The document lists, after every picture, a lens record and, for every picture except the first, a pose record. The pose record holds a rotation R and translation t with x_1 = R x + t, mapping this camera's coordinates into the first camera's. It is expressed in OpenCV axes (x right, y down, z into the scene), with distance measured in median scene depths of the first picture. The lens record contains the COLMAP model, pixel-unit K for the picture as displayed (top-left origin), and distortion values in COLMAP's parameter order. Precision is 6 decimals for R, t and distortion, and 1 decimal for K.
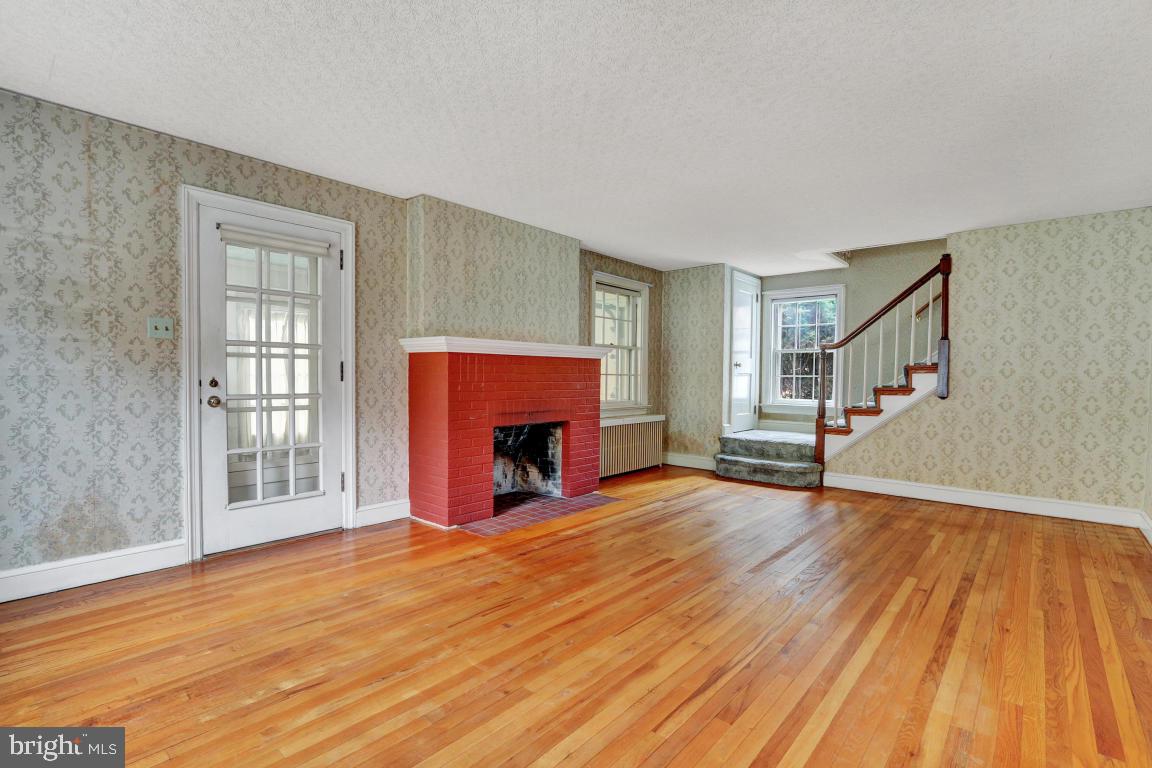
lens RADIAL K [[532.7, 0, 569.1], [0, 532.7, 389.0], [0, 0, 1]] dist [-0.015850, 0.000112]
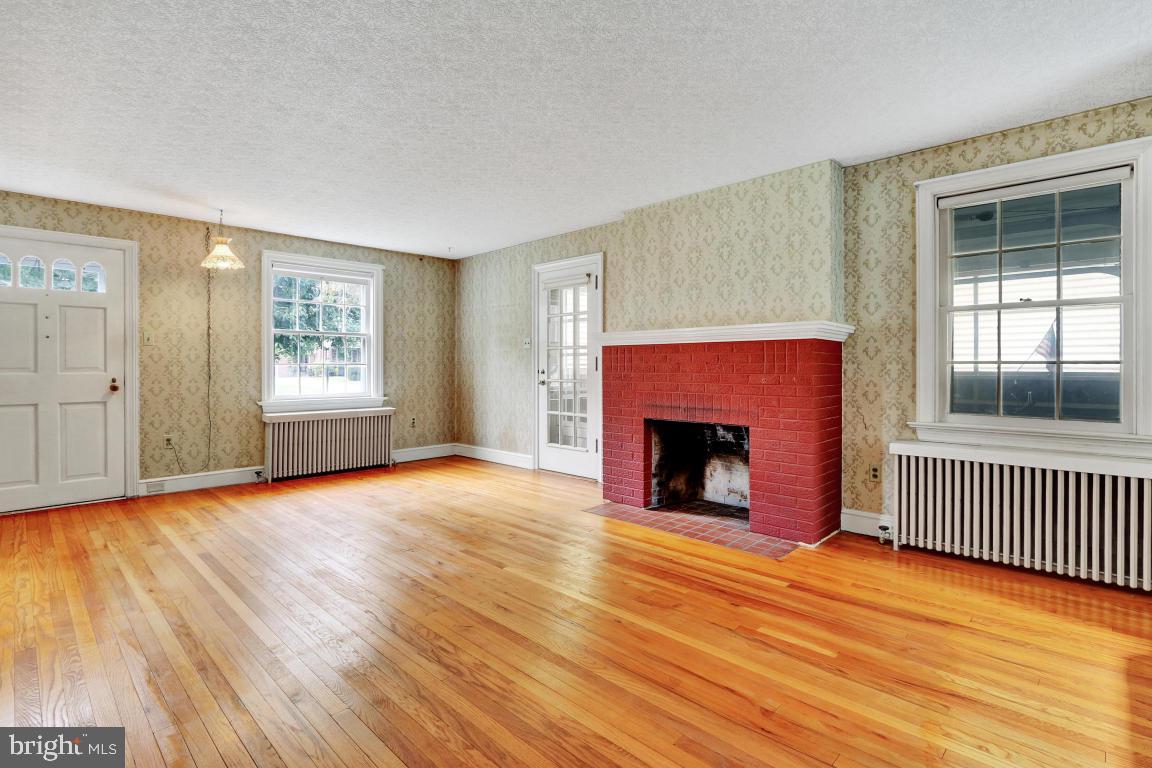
lens RADIAL K [[532.7, 0, 571.6], [0, 532.7, 380.5], [0, 0, 1]] dist [-0.015850, 0.000112]
pose [[-0.024612, 0.020581, -0.999485, 0.809507], [-0.022058, 0.999533, 0.021125, -0.016315], [0.999454, 0.022566, -0.024147, 0.838526]]
